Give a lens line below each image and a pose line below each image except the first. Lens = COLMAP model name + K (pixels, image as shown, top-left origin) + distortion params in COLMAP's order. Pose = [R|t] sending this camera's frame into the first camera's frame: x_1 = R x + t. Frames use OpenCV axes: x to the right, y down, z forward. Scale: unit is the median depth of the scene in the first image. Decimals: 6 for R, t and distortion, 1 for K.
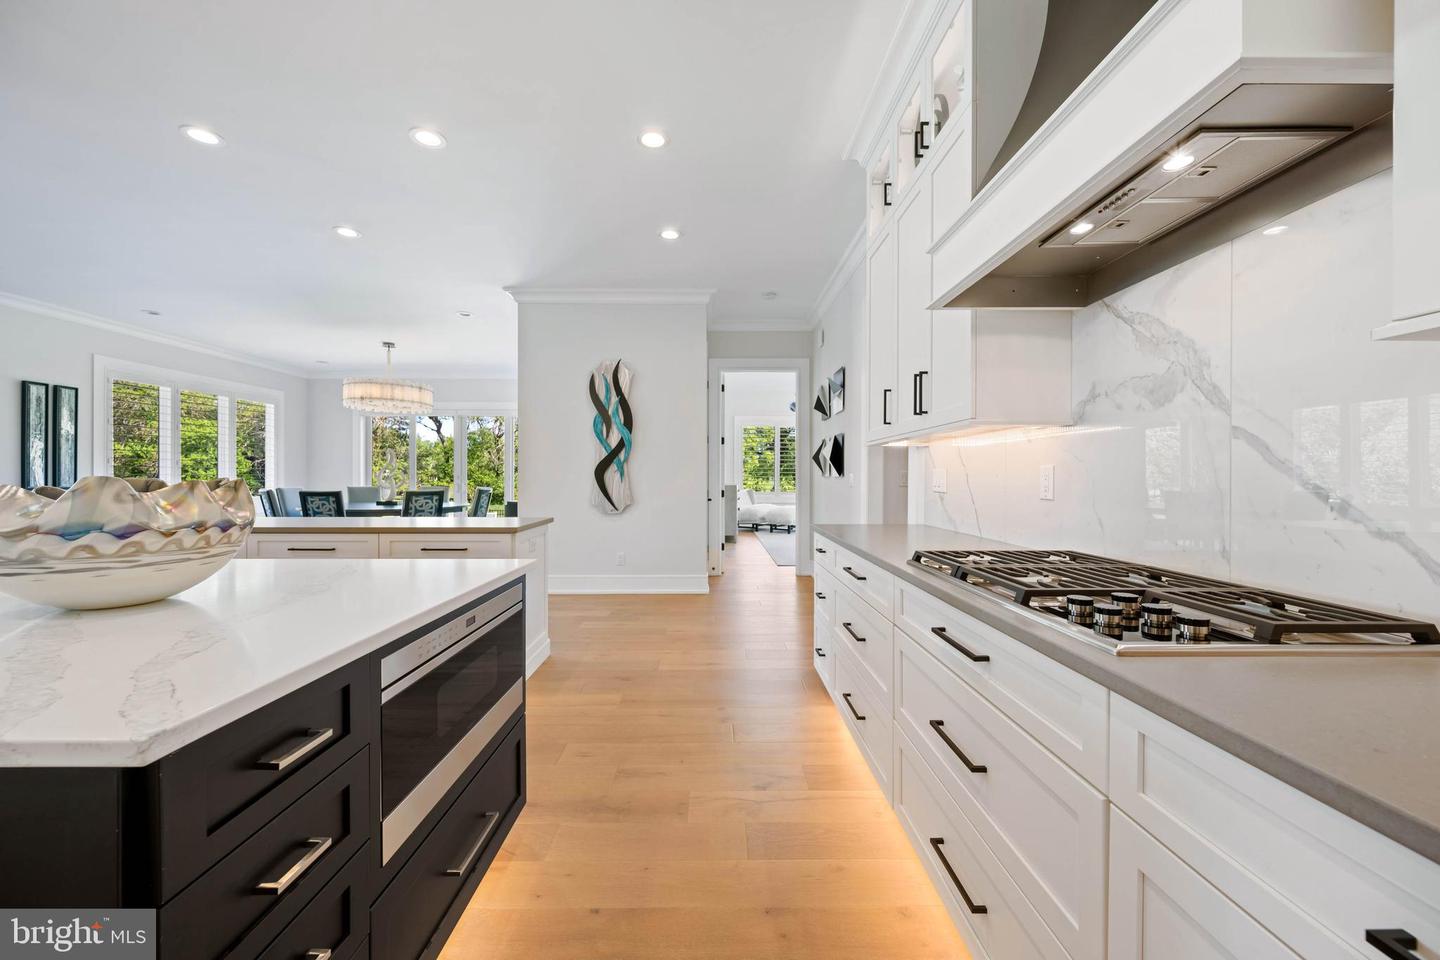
lens RADIAL K [[564.8, 0, 717.0], [0, 564.8, 481.3], [0, 0, 1]] dist [0.005510, -0.001405]
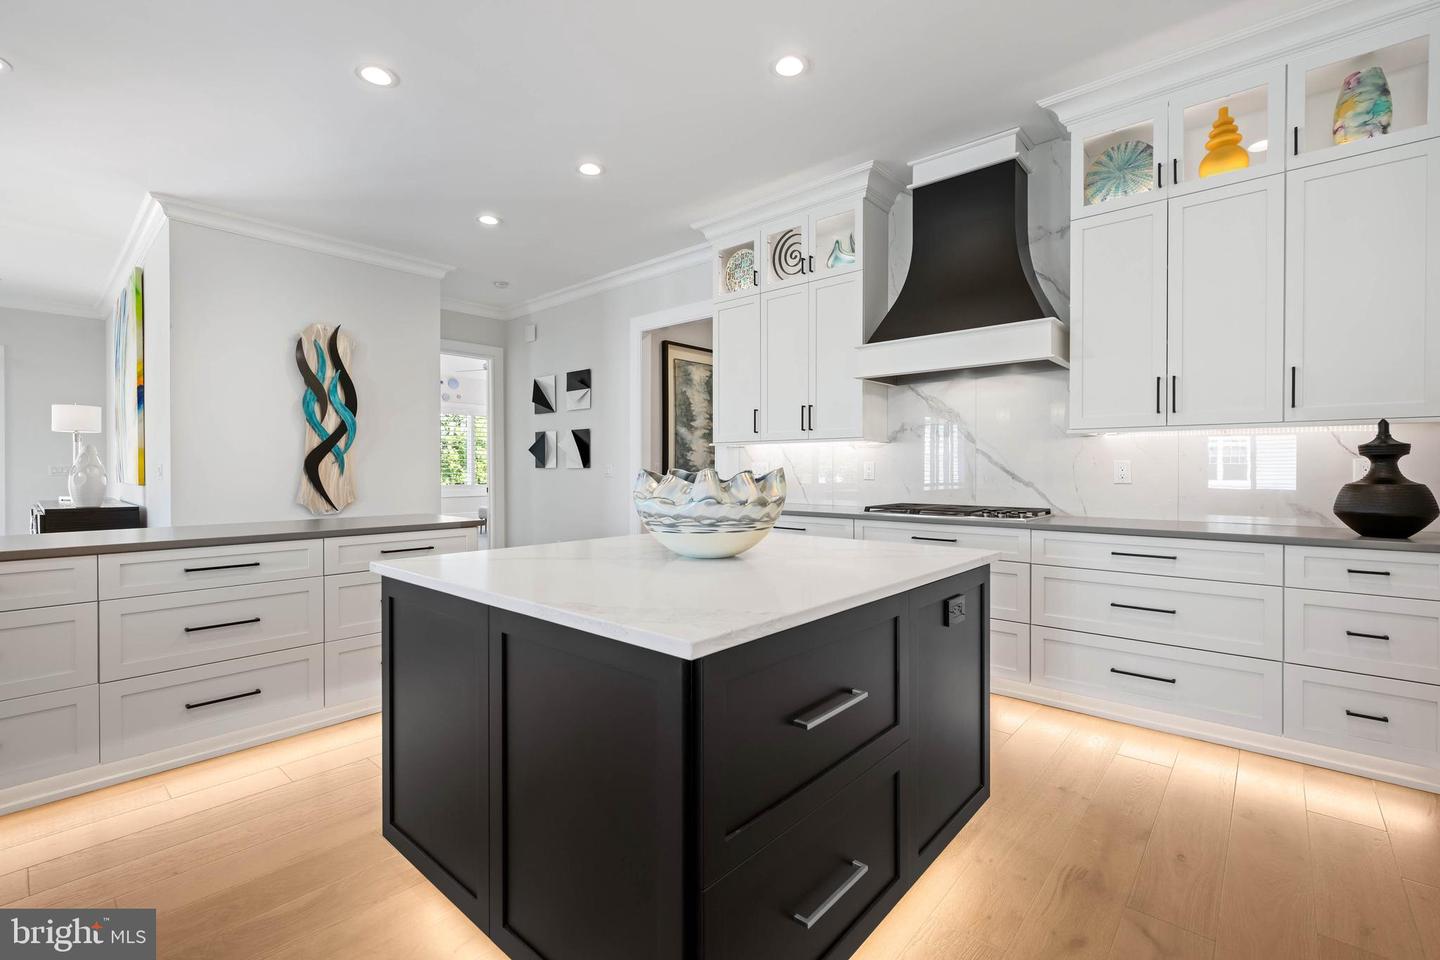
lens RADIAL K [[635.6, 0, 724.5], [0, 635.6, 471.7], [0, 0, 1]] dist [-0.011341, 0.000314]
pose [[0.659948, -0.004959, 0.751295, -0.490556], [0.008150, 0.999967, -0.000558, 0.000699], [-0.751267, 0.006491, 0.659966, -0.017355]]
